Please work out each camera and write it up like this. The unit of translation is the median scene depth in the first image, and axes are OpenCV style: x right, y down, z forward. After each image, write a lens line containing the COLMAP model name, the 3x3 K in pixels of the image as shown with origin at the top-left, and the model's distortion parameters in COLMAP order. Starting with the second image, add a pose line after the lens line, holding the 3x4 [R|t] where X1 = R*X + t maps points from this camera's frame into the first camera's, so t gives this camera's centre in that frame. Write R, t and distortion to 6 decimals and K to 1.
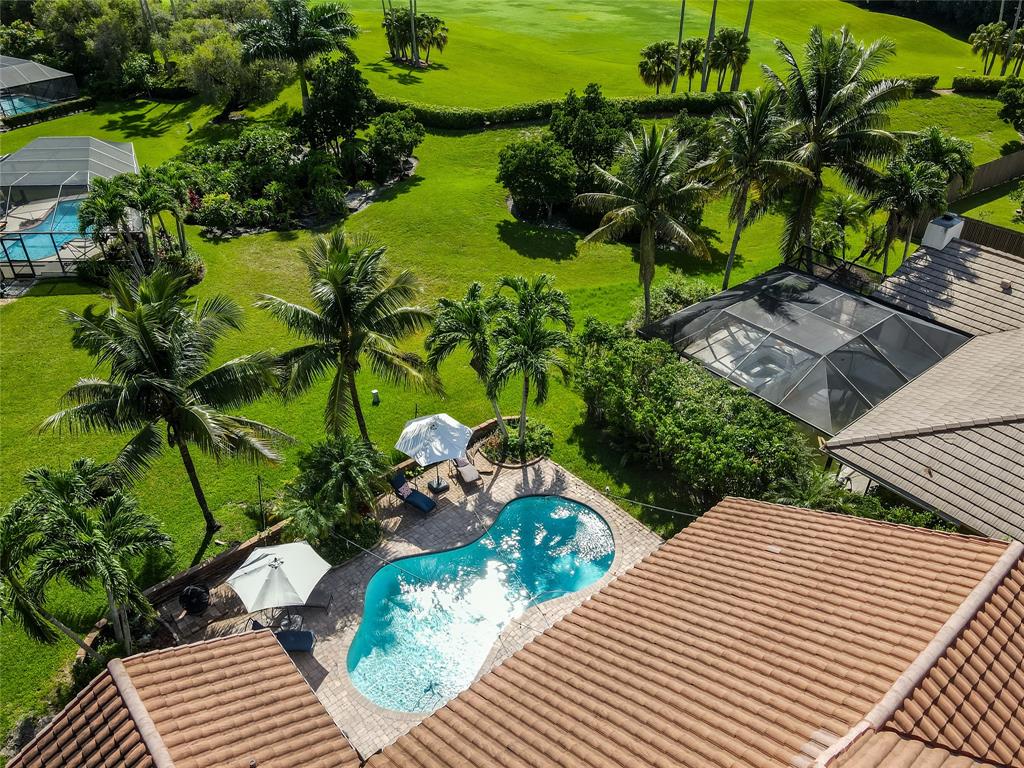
lens RADIAL K [[727.0, 0, 512.0], [0, 727.0, 384.0], [0, 0, 1]] dist [0.001958, 0.000964]
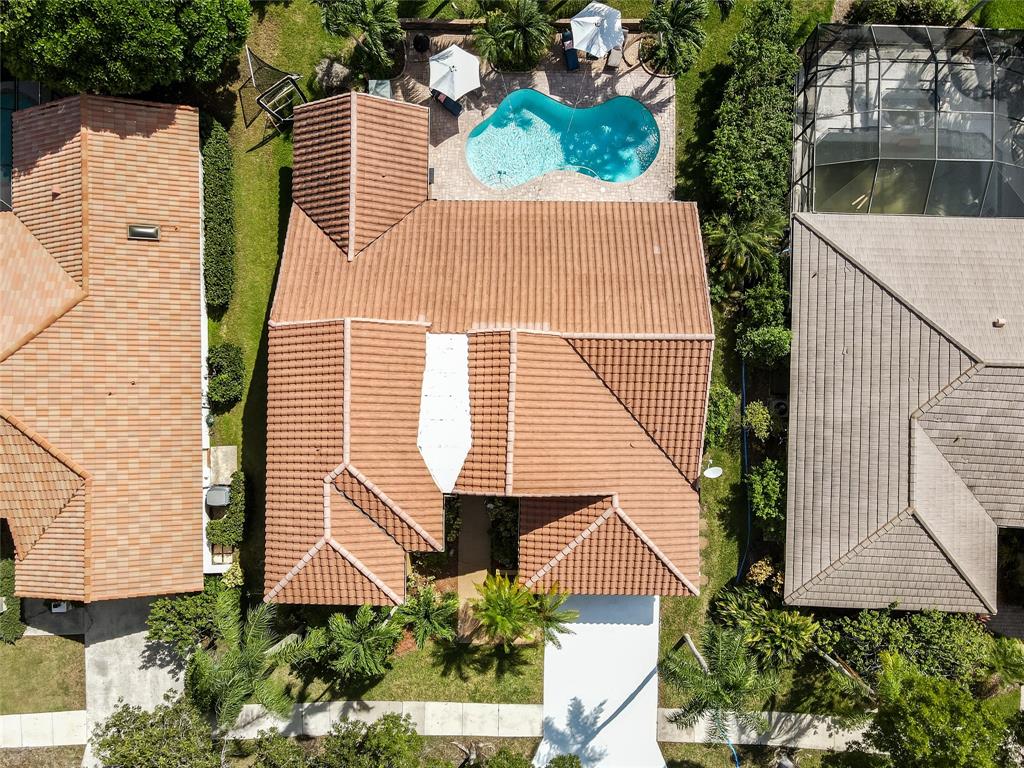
lens RADIAL K [[727.0, 0, 512.0], [0, 727.0, 384.0], [0, 0, 1]] dist [0.001958, 0.000964]
pose [[0.757157, 0.650476, -0.059958, 0.288783], [-0.354484, 0.486241, 0.798693, -0.632252], [0.548685, -0.583482, 0.598744, -0.308819]]
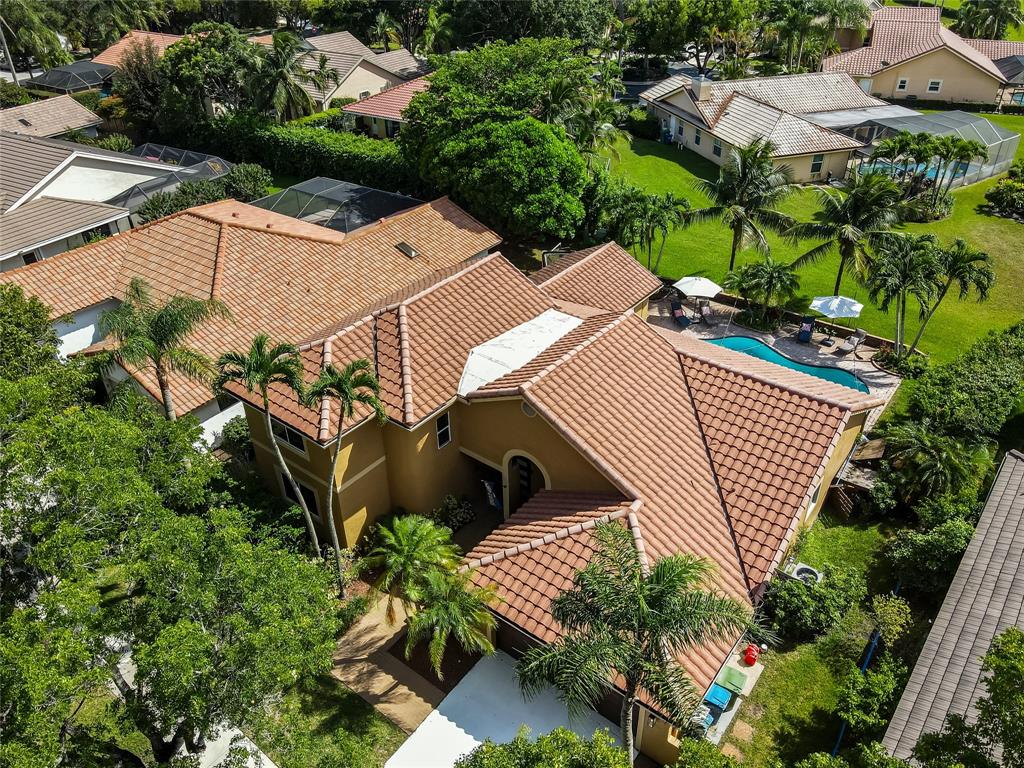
lens RADIAL K [[727.0, 0, 512.0], [0, 727.0, 384.0], [0, 0, 1]] dist [0.001958, 0.000964]
pose [[0.211742, 0.533150, -0.819095, 1.055201], [-0.539390, 0.762646, 0.356971, 0.023436], [0.814999, 0.366226, 0.449061, -0.161635]]
